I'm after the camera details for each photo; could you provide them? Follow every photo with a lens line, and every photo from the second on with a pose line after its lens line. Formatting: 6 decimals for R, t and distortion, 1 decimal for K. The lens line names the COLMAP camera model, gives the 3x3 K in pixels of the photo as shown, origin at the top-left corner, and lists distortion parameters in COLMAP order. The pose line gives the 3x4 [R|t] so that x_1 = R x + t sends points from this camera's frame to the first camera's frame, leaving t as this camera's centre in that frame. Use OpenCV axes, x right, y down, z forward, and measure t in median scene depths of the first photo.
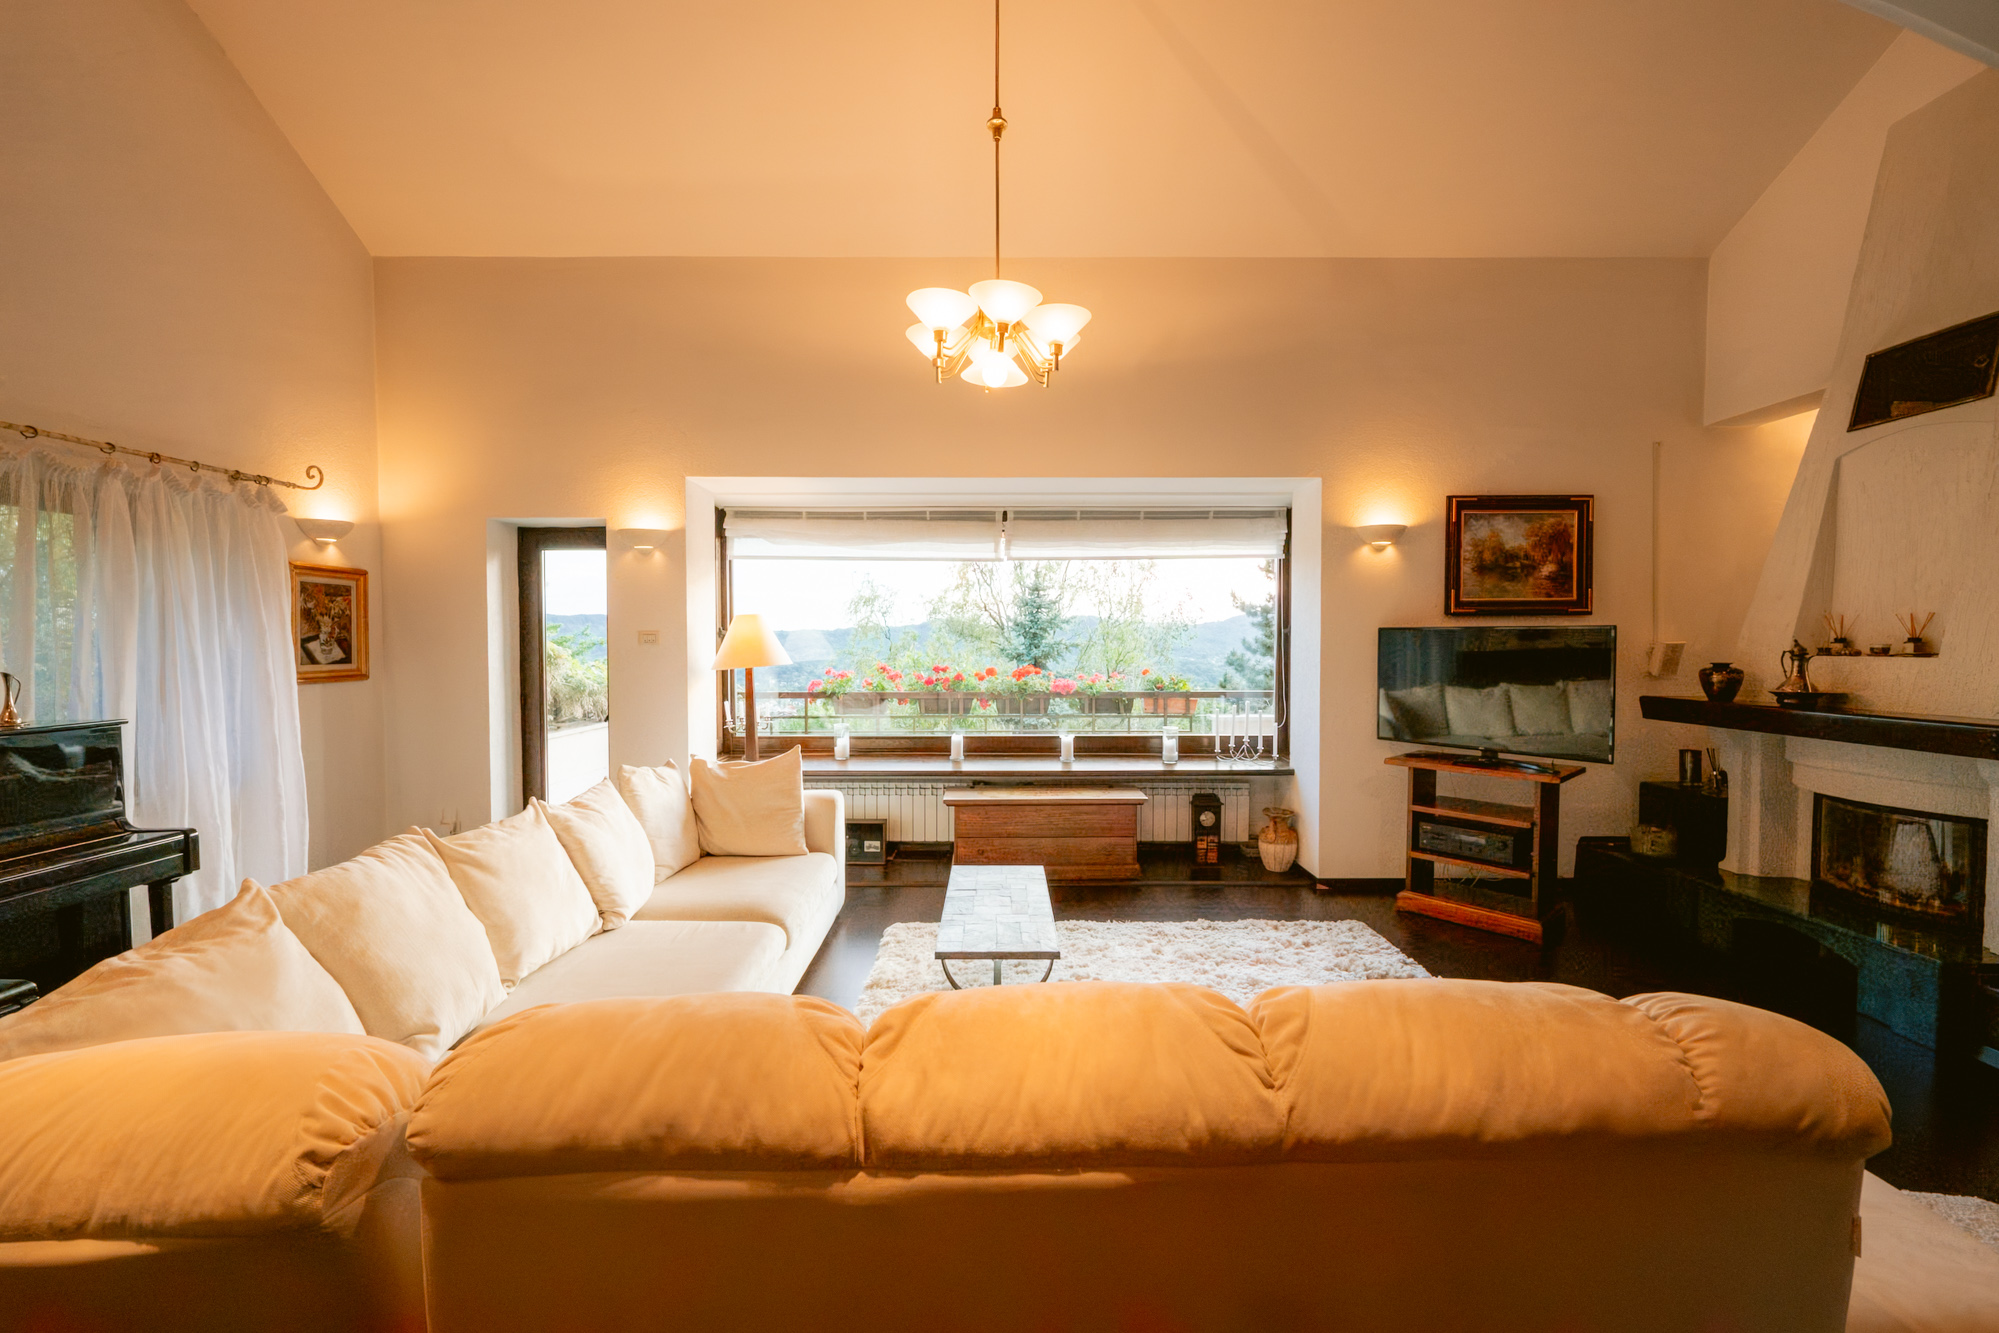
lens RADIAL K [[784.1, 0, 999.5], [0, 784.1, 666.5], [0, 0, 1]] dist [-0.000494, -0.000068]
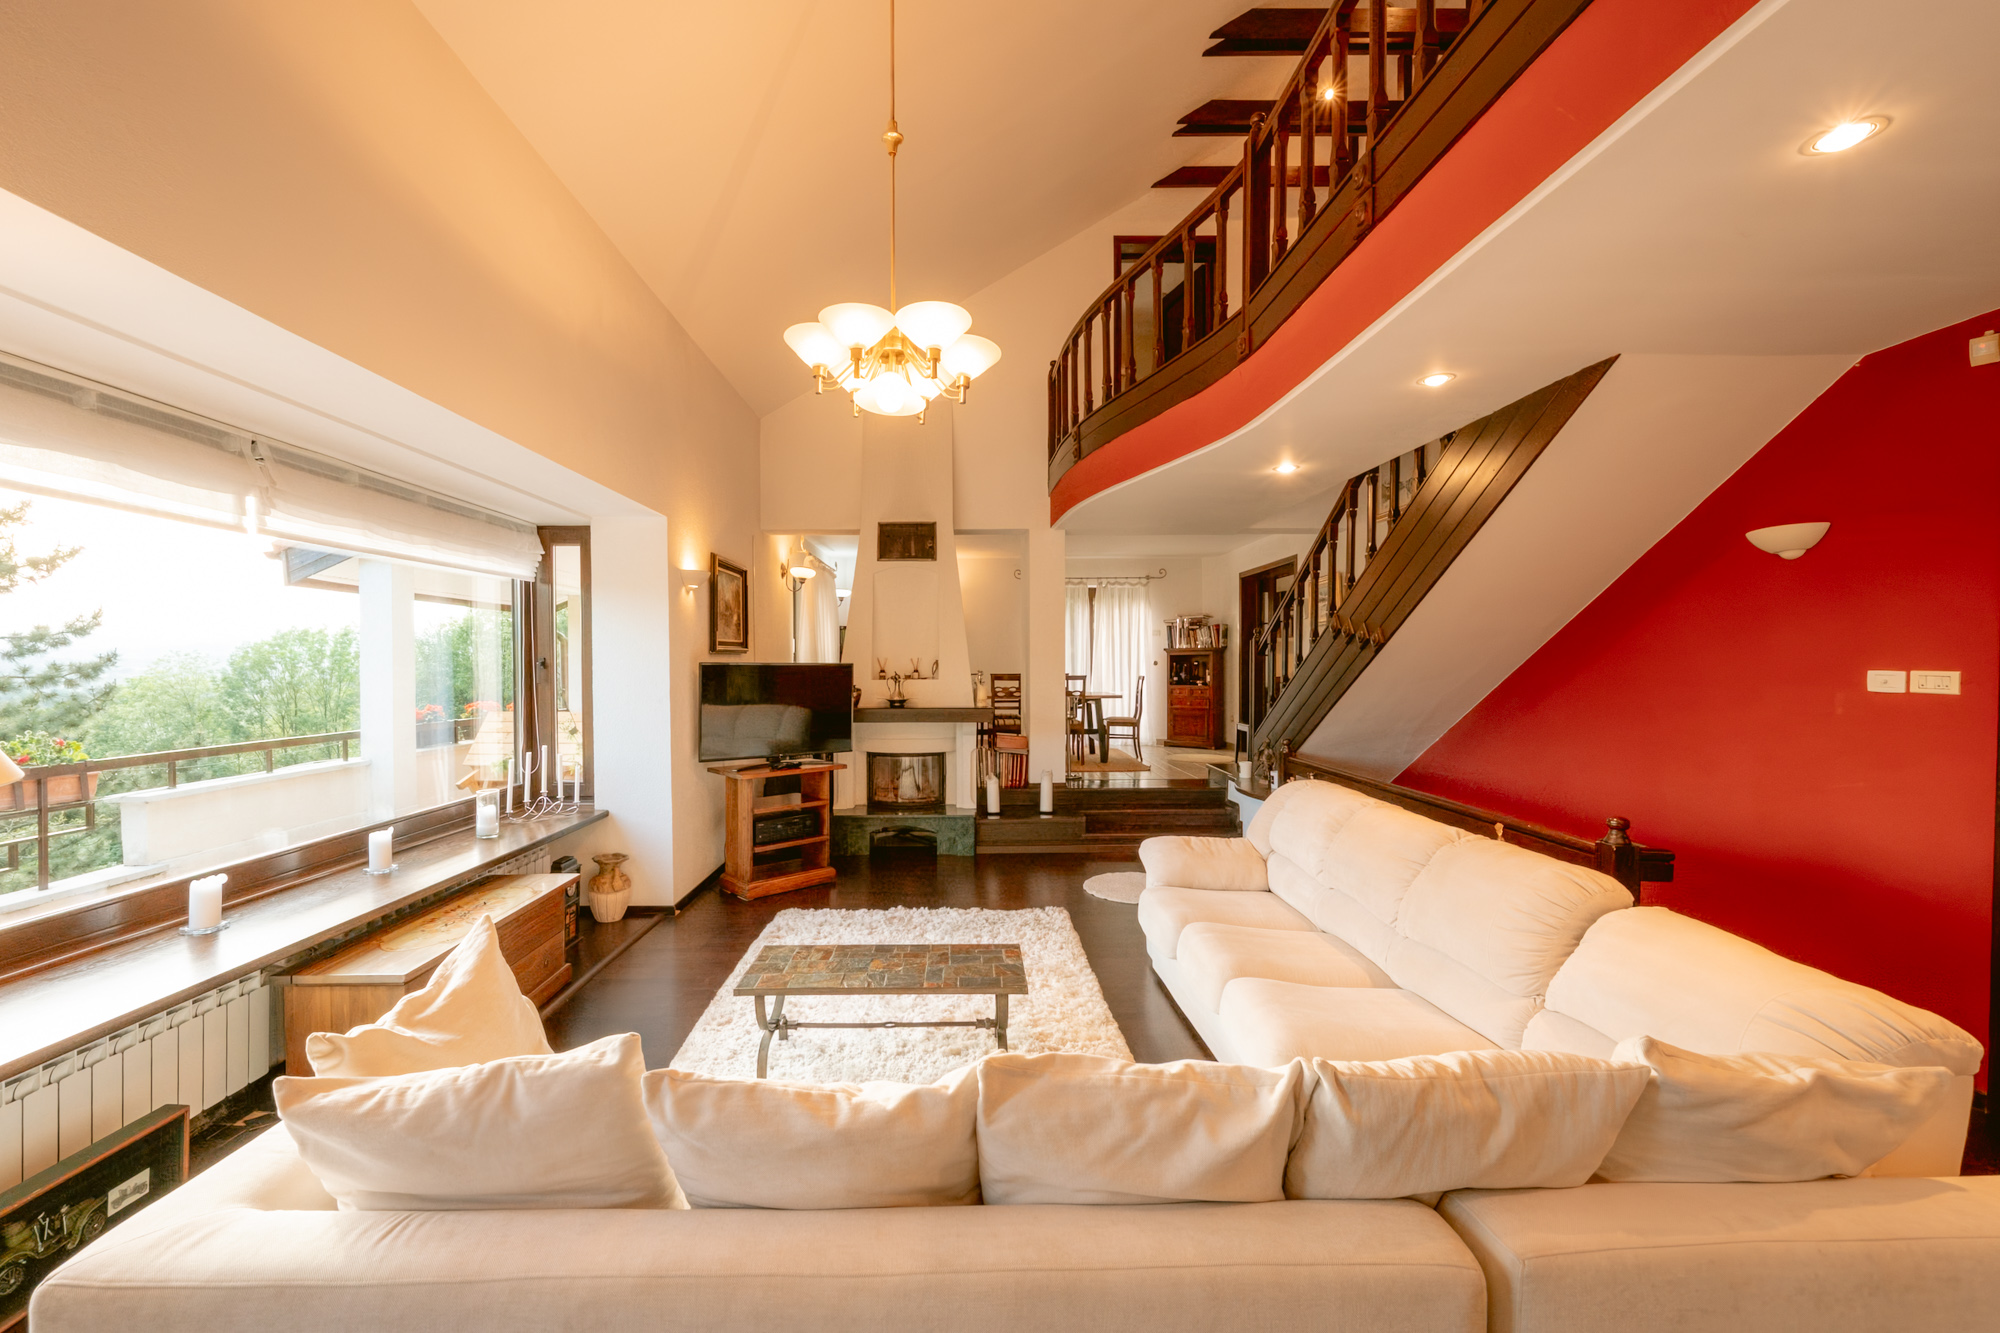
lens RADIAL K [[794.9, 0, 994.6], [0, 794.9, 691.3], [0, 0, 1]] dist [-0.000062, -0.000038]
pose [[-0.033809, -0.037497, 0.998725, -0.668225], [0.032728, 0.998718, 0.038605, -0.039391], [-0.998892, 0.033991, -0.032538, 0.631425]]
